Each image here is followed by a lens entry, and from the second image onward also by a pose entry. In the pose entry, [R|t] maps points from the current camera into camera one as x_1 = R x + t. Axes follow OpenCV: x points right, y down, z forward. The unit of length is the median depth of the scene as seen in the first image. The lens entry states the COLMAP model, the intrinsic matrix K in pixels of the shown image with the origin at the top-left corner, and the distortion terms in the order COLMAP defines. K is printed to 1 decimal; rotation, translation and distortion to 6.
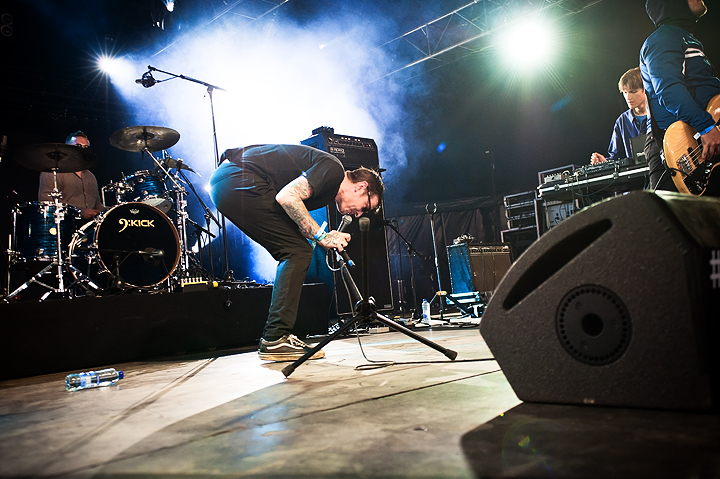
lens RADIAL K [[698.0, 0, 360.0], [0, 698.0, 239.5], [0, 0, 1]] dist [0.054774, 0.033663]
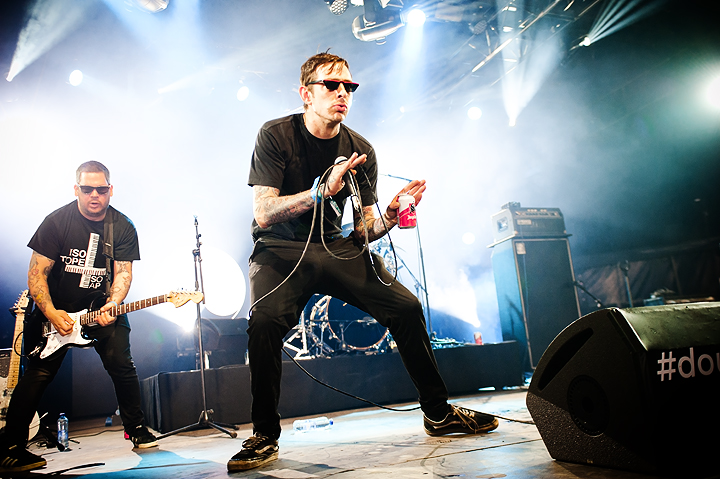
lens RADIAL K [[652.5, 0, 359.0], [0, 652.5, 236.5], [0, 0, 1]] dist [0.005753, 0.021198]
pose [[0.933673, -0.072586, -0.350695, 0.096988], [0.045995, 0.995439, -0.083580, -0.030562], [0.355162, 0.061906, 0.932753, -0.094583]]
